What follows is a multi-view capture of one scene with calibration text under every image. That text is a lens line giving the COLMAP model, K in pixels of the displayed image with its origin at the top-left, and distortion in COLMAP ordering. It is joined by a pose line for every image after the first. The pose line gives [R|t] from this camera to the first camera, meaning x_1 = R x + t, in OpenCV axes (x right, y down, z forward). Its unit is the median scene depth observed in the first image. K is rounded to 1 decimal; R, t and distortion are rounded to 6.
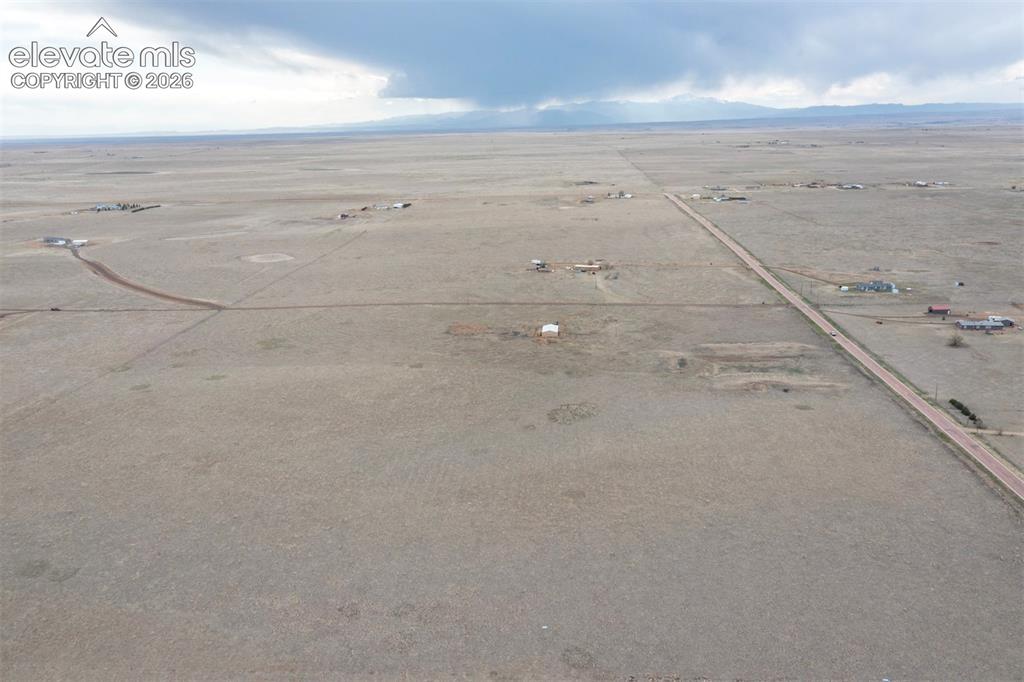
lens RADIAL K [[813.2, 0, 508.5], [0, 813.2, 345.1], [0, 0, 1]] dist [0.006000, 0.015564]
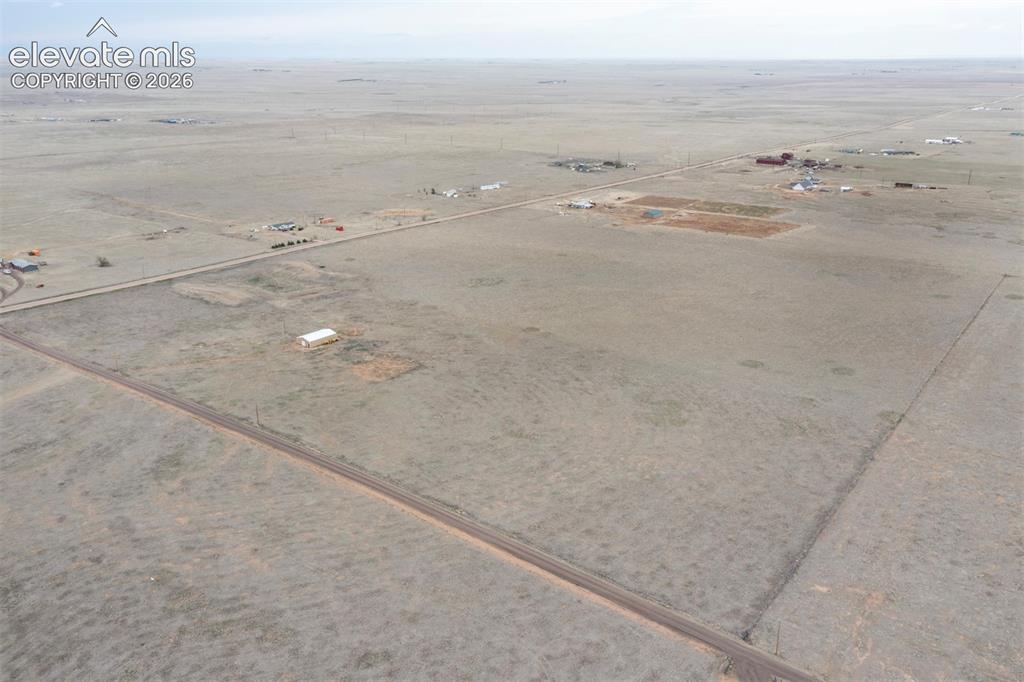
lens RADIAL K [[813.2, 0, 511.2], [0, 813.2, 341.7], [0, 0, 1]] dist [0.006000, 0.015564]
pose [[-0.823734, -0.167918, 0.541541, -0.345092], [0.172218, 0.835907, 0.521152, -0.256417], [-0.540188, 0.522554, -0.659647, 0.956306]]
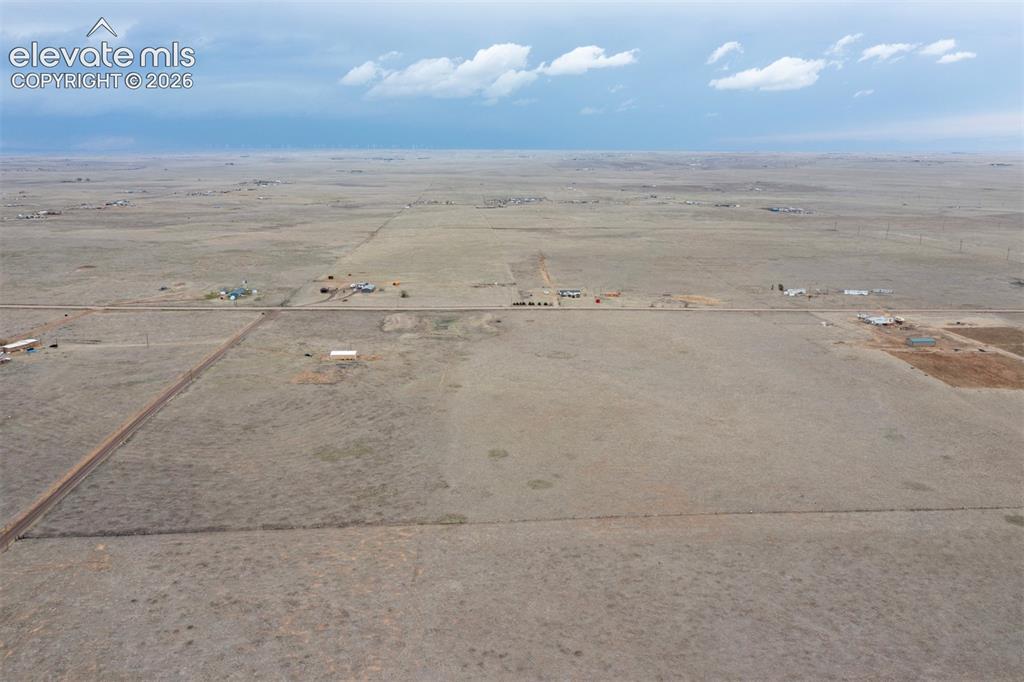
lens RADIAL K [[813.2, 0, 504.9], [0, 813.2, 338.6], [0, 0, 1]] dist [0.006000, 0.015564]
pose [[-0.095803, -0.206235, 0.973801, -0.651482], [0.272643, 0.935452, 0.224936, -0.143609], [-0.957334, 0.287049, -0.033391, 0.570965]]
